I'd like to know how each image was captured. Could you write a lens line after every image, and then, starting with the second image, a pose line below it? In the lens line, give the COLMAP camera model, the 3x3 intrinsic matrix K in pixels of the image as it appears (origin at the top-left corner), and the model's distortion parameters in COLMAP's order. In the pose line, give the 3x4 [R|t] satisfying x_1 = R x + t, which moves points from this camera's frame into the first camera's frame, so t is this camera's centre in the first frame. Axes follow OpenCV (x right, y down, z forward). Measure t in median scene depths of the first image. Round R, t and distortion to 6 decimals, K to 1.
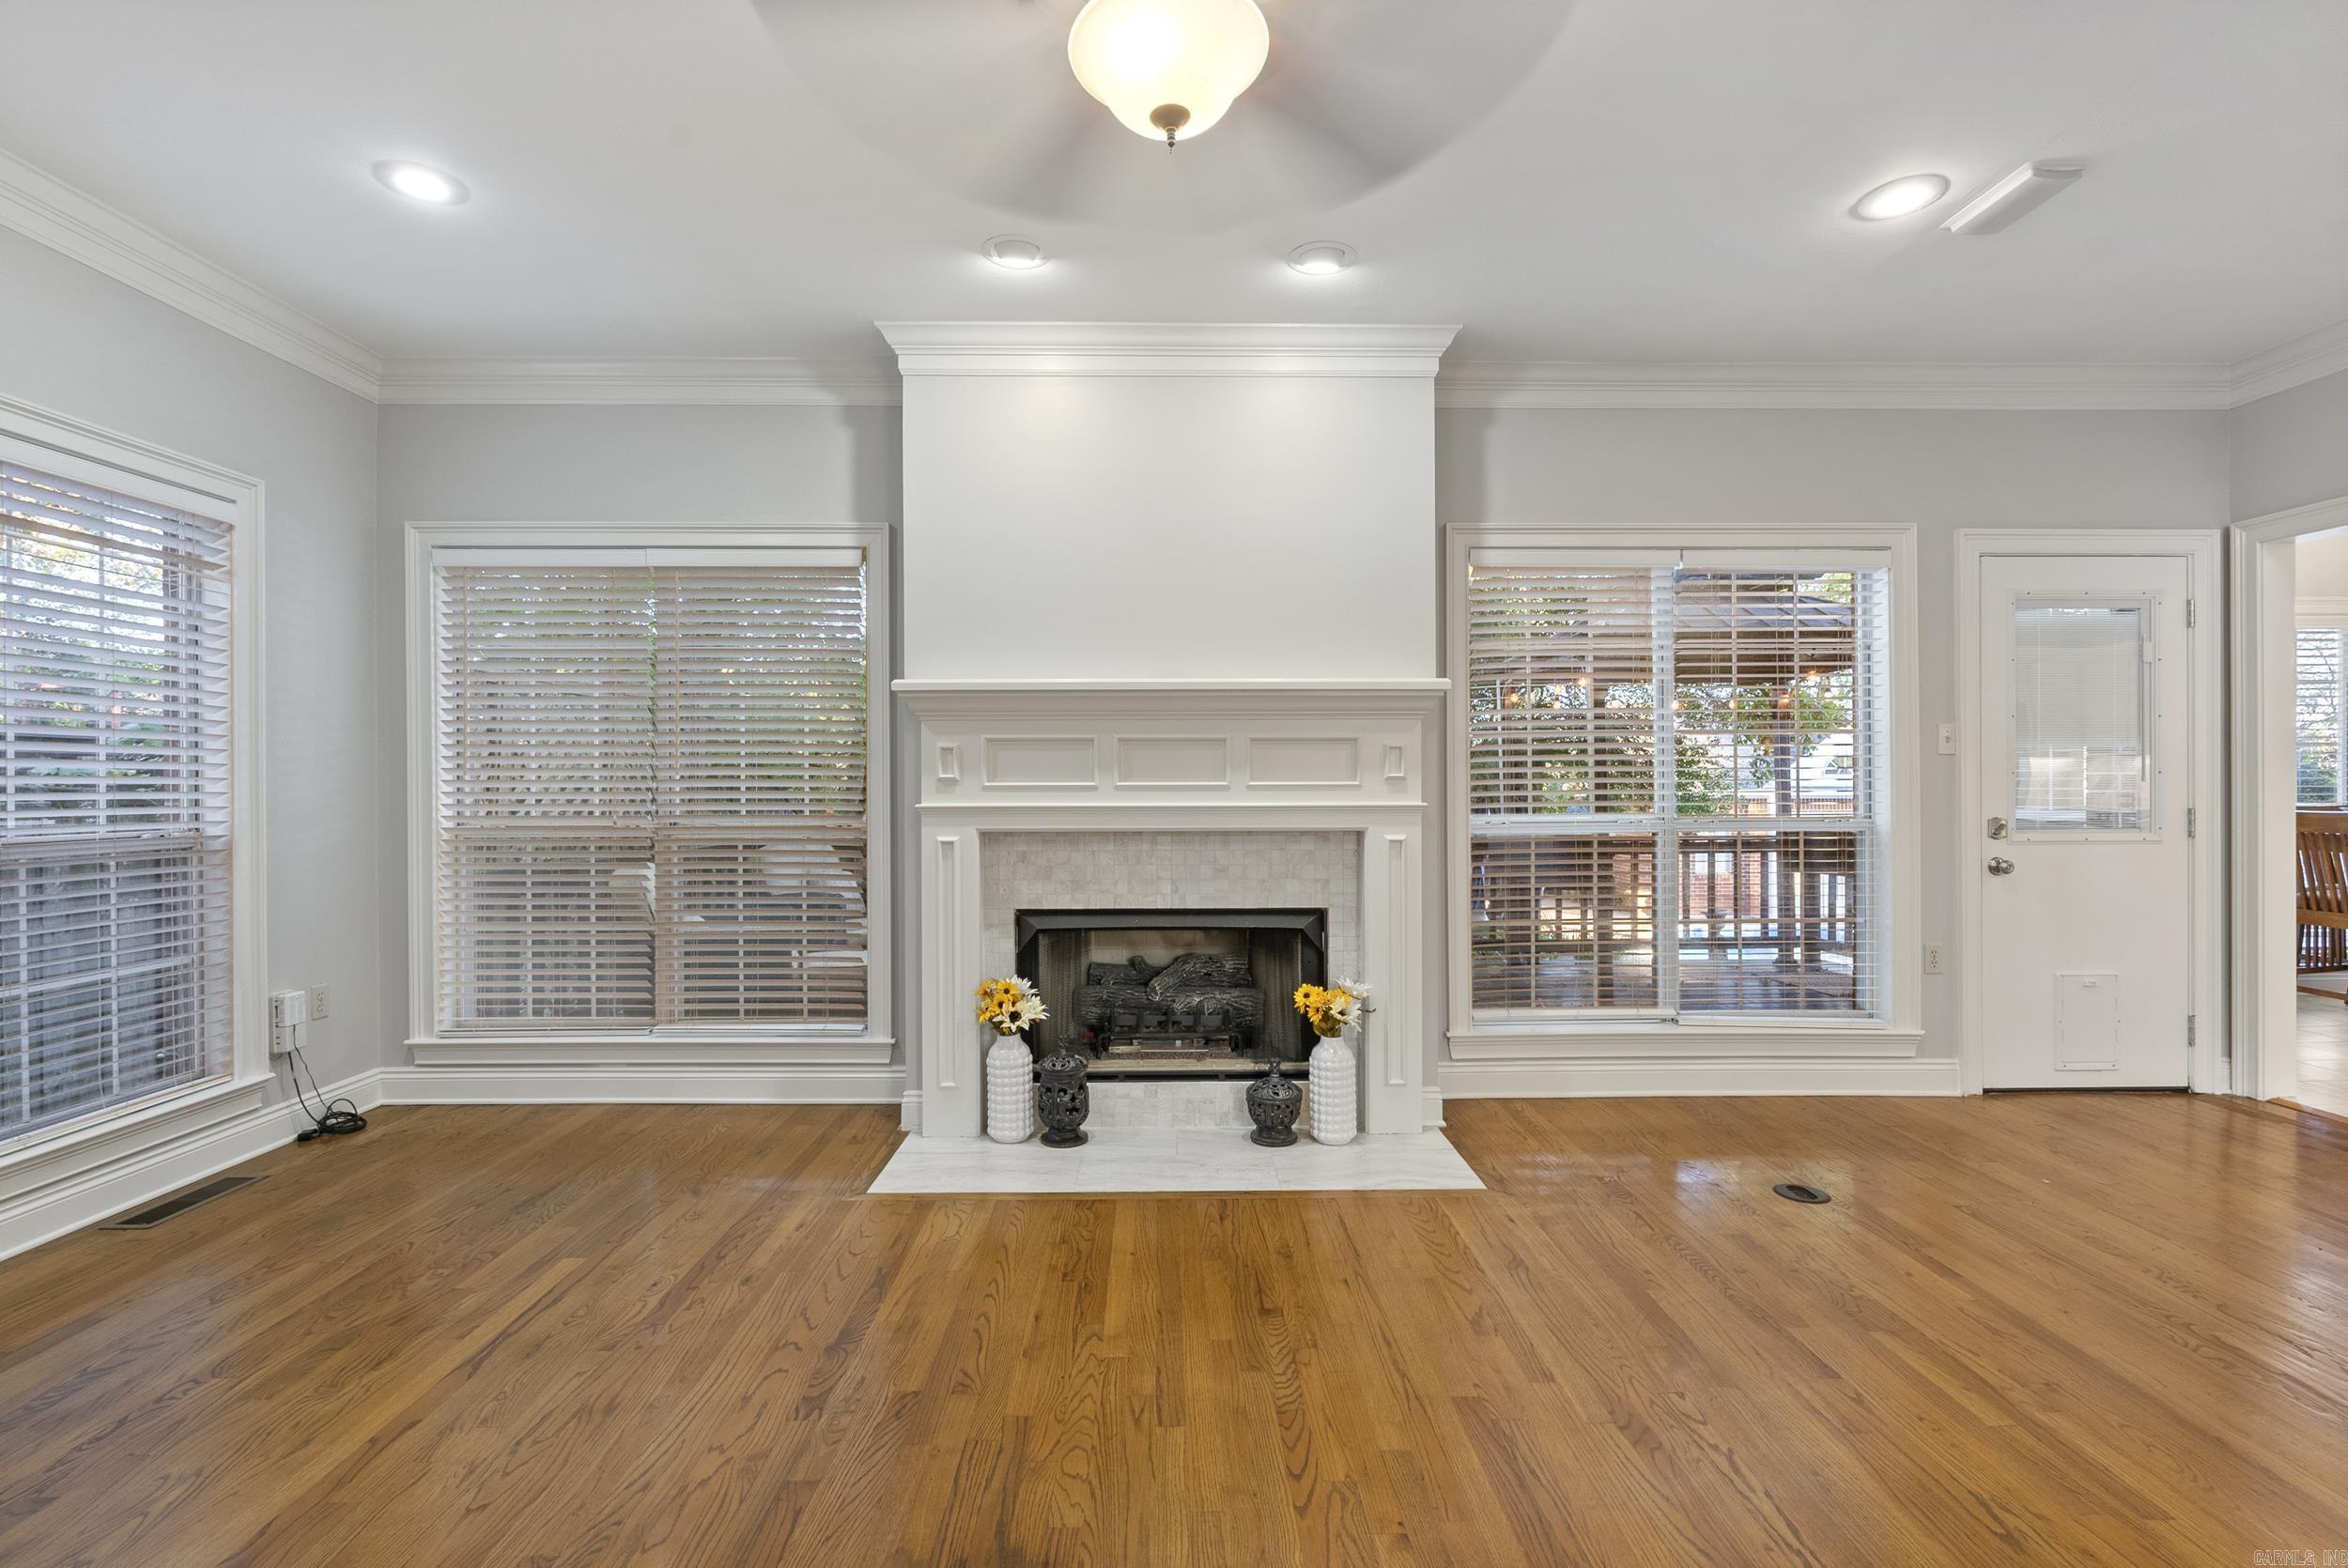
lens RADIAL K [[1063.2, 0, 1170.1], [0, 1063.2, 788.0], [0, 0, 1]] dist [-0.004156, 0.000439]
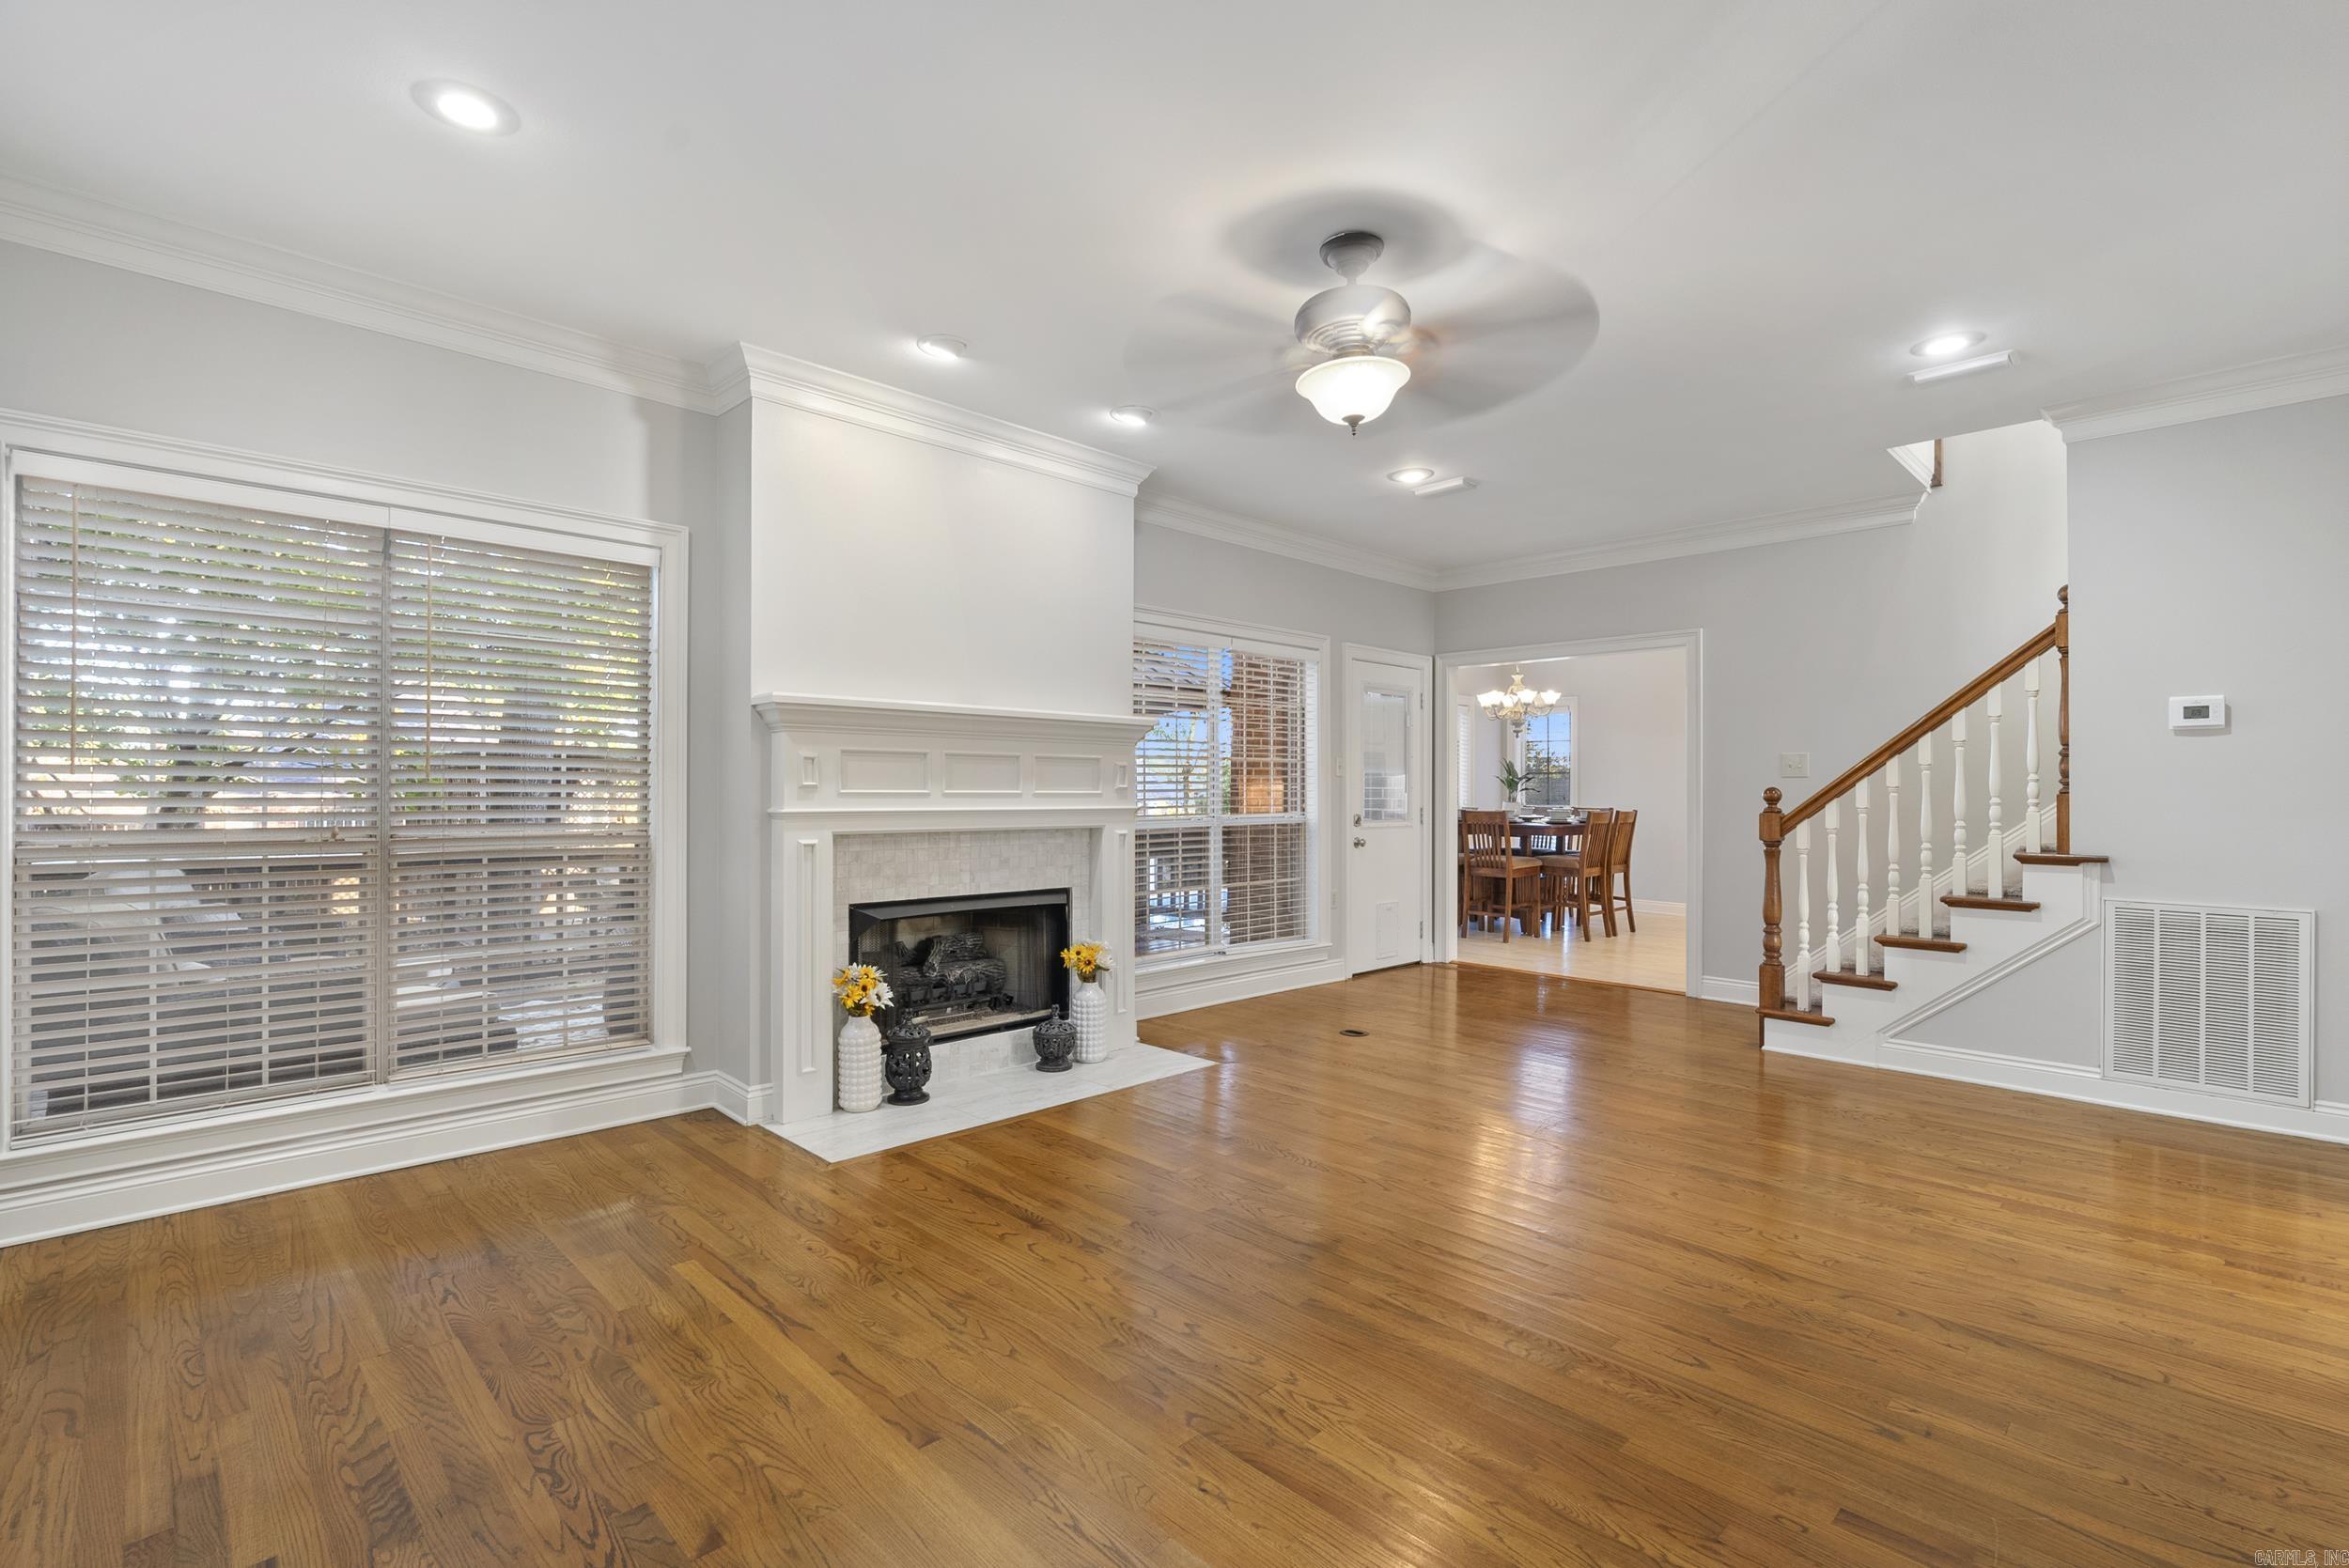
lens RADIAL K [[1063.8, 0, 1176.7], [0, 1063.8, 788.4], [0, 0, 1]] dist [-0.004156, 0.000439]
pose [[0.721755, 0.007299, 0.692110, -0.669259], [-0.002534, 0.999966, -0.007903, 0.001470], [-0.692144, 0.003951, 0.721749, -0.035383]]
